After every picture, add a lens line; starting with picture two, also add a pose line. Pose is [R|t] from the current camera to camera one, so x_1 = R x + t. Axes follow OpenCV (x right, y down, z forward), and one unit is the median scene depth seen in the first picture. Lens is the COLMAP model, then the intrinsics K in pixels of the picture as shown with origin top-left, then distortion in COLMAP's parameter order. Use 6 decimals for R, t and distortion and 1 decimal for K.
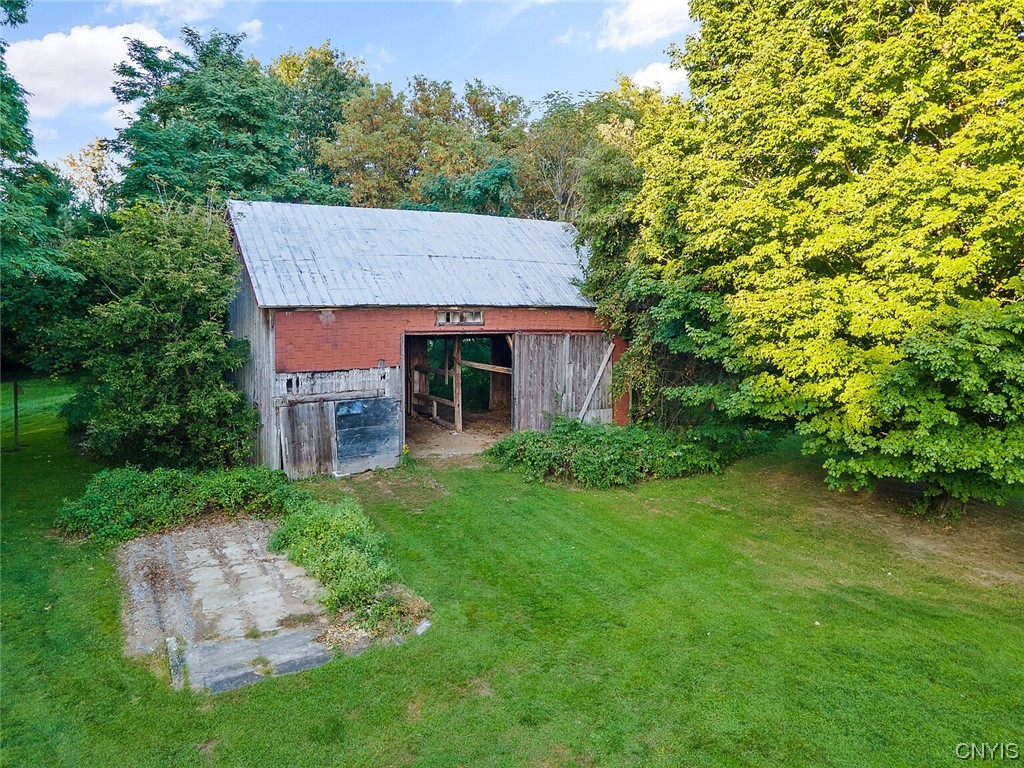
lens RADIAL K [[750.0, 0, 515.3], [0, 750.0, 377.7], [0, 0, 1]] dist [0.039447, 0.016009]
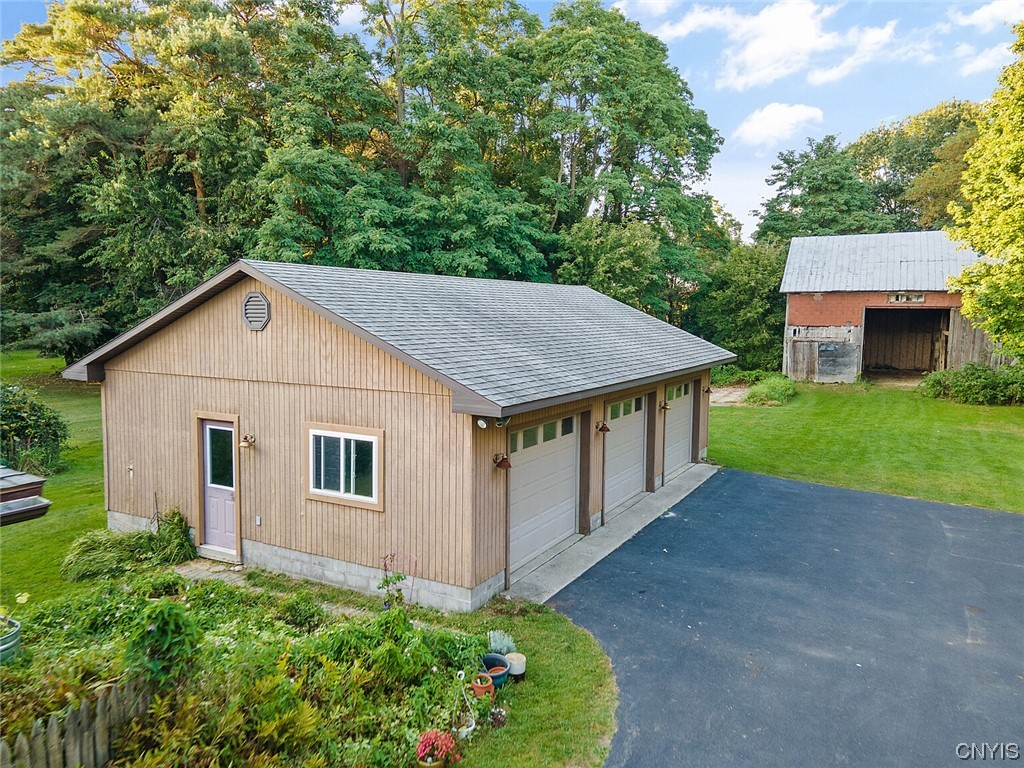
lens RADIAL K [[750.0, 0, 514.1], [0, 750.0, 387.7], [0, 0, 1]] dist [0.039447, 0.016009]
pose [[0.593594, 0.085803, -0.800177, 0.802870], [-0.091576, 0.995043, 0.038764, 0.135927], [0.799537, 0.050267, 0.598510, -0.711861]]
